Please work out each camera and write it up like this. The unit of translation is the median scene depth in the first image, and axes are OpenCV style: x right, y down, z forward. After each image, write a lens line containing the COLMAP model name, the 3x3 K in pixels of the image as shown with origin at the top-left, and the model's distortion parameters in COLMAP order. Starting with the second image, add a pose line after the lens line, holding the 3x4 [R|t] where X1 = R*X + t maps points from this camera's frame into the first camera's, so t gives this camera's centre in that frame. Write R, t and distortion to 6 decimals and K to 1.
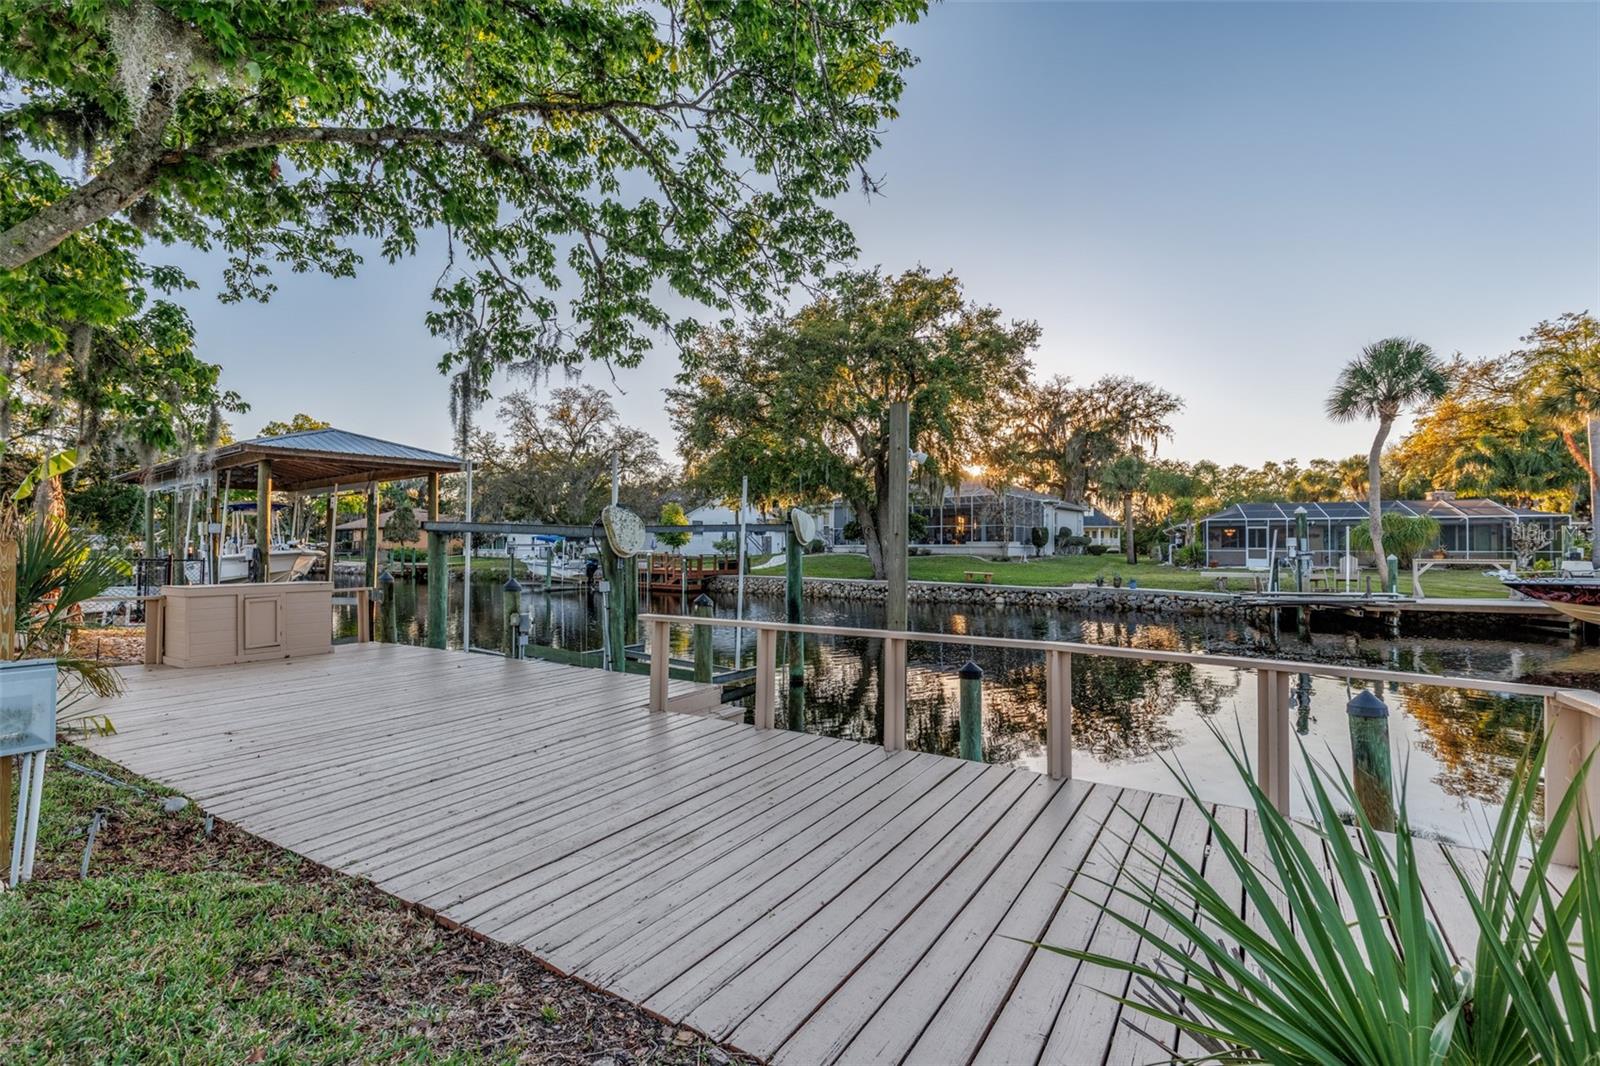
lens RADIAL K [[729.2, 0, 795.5], [0, 729.2, 532.1], [0, 0, 1]] dist [0.003053, -0.001060]
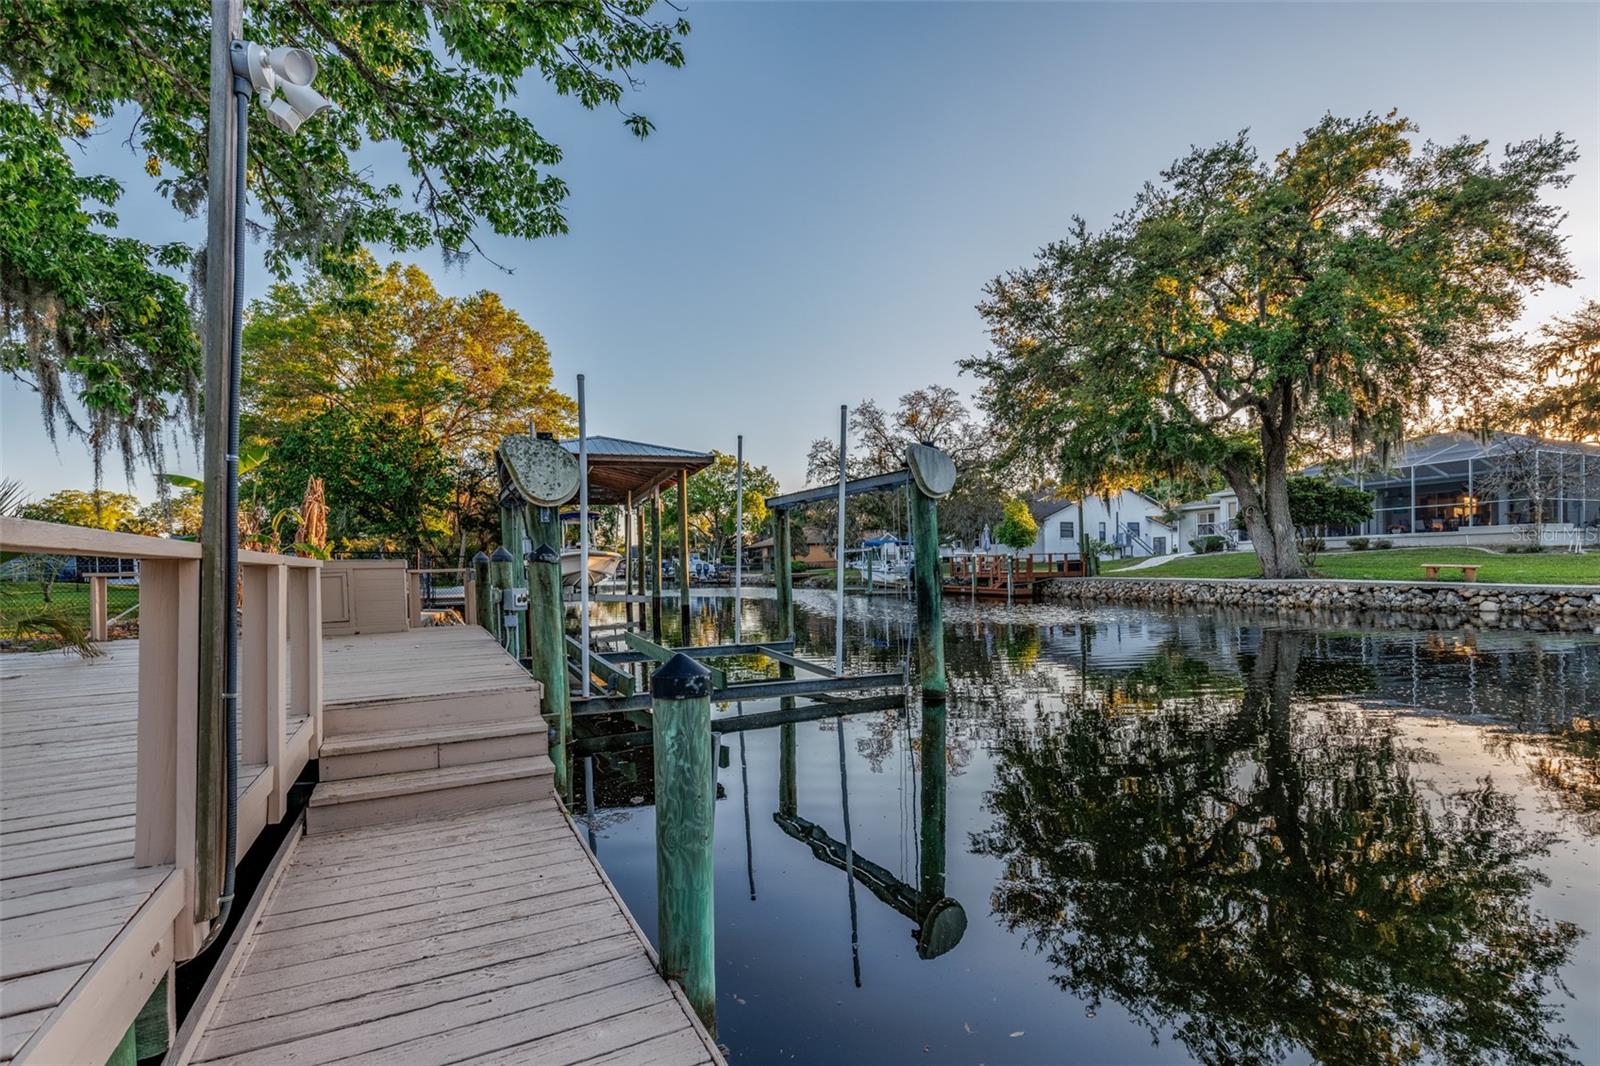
lens RADIAL K [[729.2, 0, 778.0], [0, 729.2, 580.9], [0, 0, 1]] dist [0.003053, -0.001060]
pose [[0.849007, -0.011763, -0.528251, 0.088937], [0.037403, 0.998582, 0.037877, 0.023181], [0.527057, -0.051917, 0.848243, 0.129272]]
